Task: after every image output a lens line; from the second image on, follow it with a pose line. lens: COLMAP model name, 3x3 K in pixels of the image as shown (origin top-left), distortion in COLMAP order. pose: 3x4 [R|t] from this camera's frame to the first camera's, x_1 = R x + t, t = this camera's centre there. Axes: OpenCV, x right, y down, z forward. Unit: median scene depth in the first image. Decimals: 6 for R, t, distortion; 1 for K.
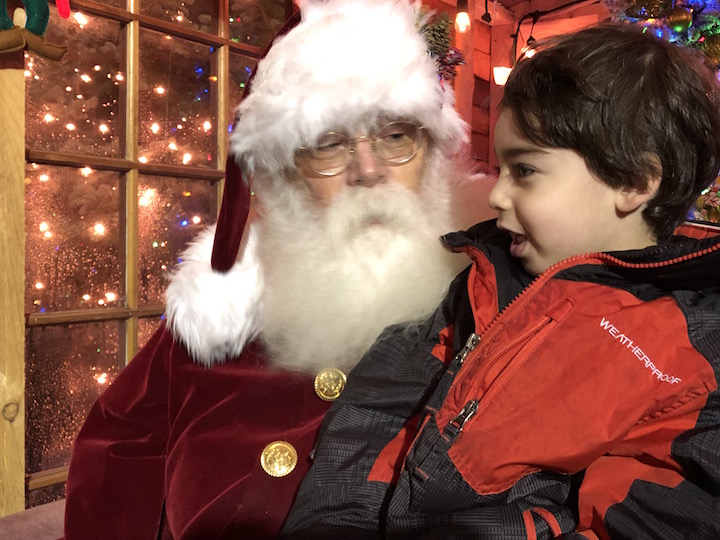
lens RADIAL K [[834.3, 0, 360.0], [0, 834.3, 270.0], [0, 0, 1]] dist [-0.004281, 0.002846]
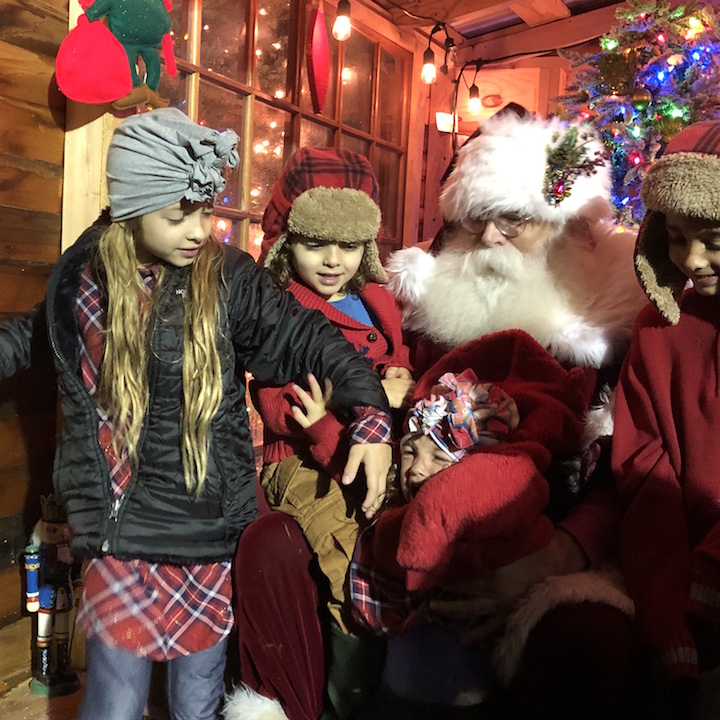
lens RADIAL K [[1123.2, 0, 341.5], [0, 1123.2, 360.8], [0, 0, 1]] dist [0.001393, -0.083898]
pose [[0.978631, 0.028492, 0.203643, -0.363950], [-0.033690, 0.999188, 0.022103, 0.040694], [-0.202848, -0.028491, 0.978796, -0.486026]]
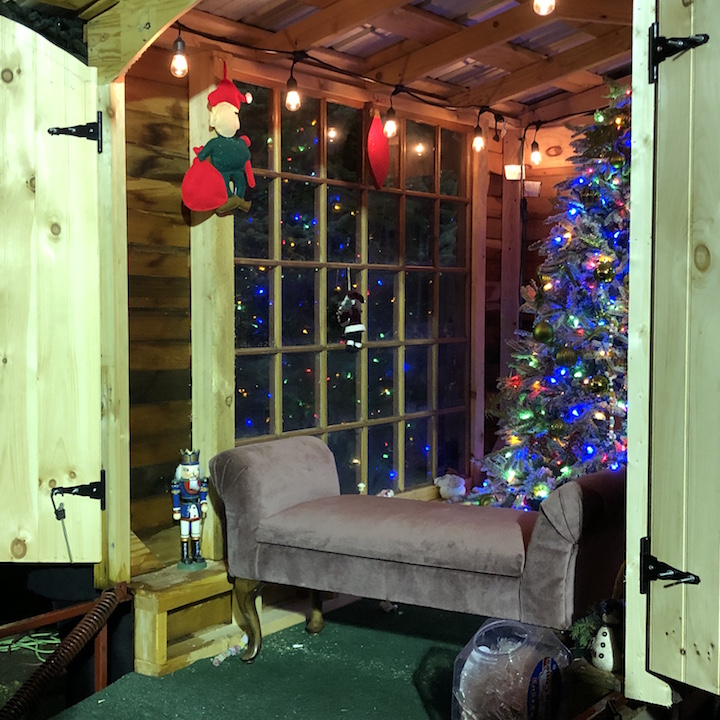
lens RADIAL K [[1164.2, 0, 360.0], [0, 1164.2, 360.0], [0, 0, 1]] dist [0.053028, 0.087360]
pose [[0.999974, -0.006767, 0.002562, -0.111926], [0.006718, 0.999805, 0.018582, 0.027067], [-0.002687, -0.018564, 0.999824, -1.325163]]
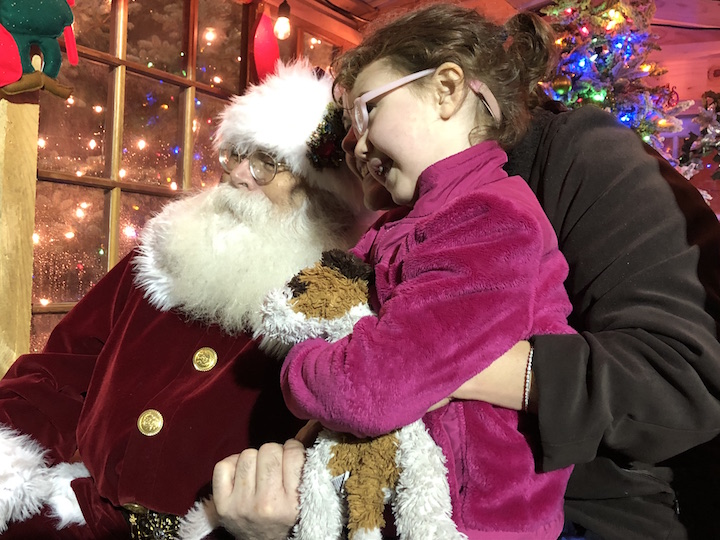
lens RADIAL K [[834.3, 0, 360.0], [0, 834.3, 270.0], [0, 0, 1]] dist [-0.004281, 0.002846]
pose [[0.993861, 0.030076, 0.106471, -0.045859], [-0.027603, 0.999316, -0.024622, 0.017734], [-0.107139, 0.021532, 0.994011, -0.227655]]
